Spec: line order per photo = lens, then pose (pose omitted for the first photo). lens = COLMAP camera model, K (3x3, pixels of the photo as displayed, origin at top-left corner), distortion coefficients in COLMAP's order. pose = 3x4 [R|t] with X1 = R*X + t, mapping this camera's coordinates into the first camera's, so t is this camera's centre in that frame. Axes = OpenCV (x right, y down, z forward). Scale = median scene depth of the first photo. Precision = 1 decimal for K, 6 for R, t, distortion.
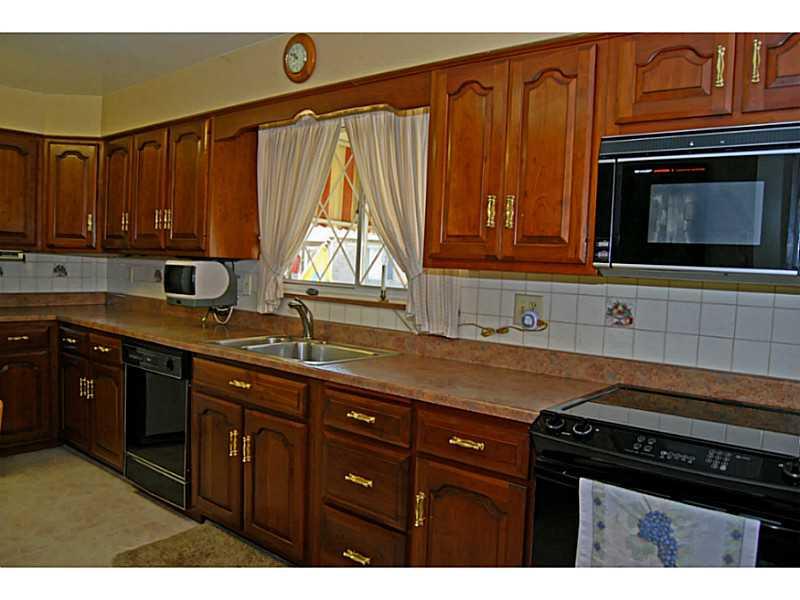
lens RADIAL K [[642.3, 0, 400.0], [0, 642.3, 300.0], [0, 0, 1]] dist [-0.047734, 0.010356]
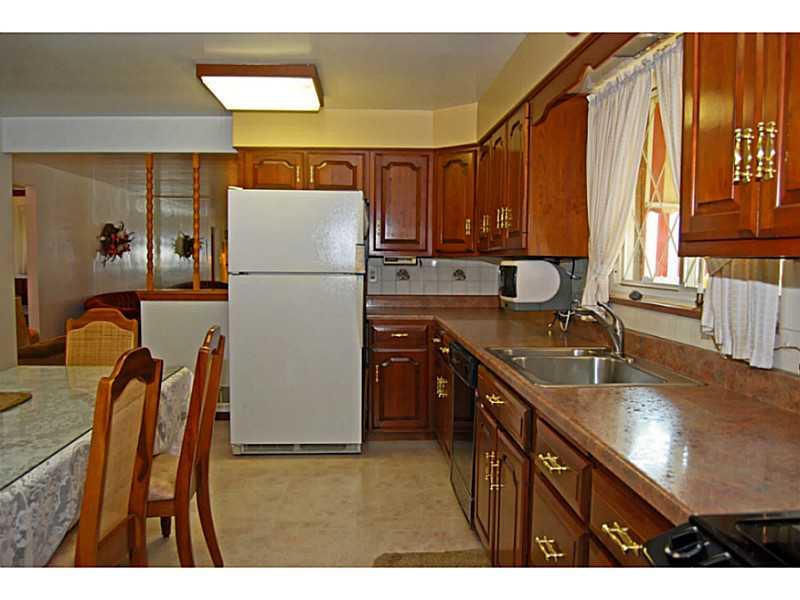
lens RADIAL K [[642.3, 0, 400.0], [0, 642.3, 300.0], [0, 0, 1]] dist [-0.047734, 0.010356]
pose [[0.689755, 0.017490, -0.723832, 0.230715], [-0.029876, 0.999544, -0.004317, 0.004722], [0.723427, 0.024603, 0.689963, 0.247448]]
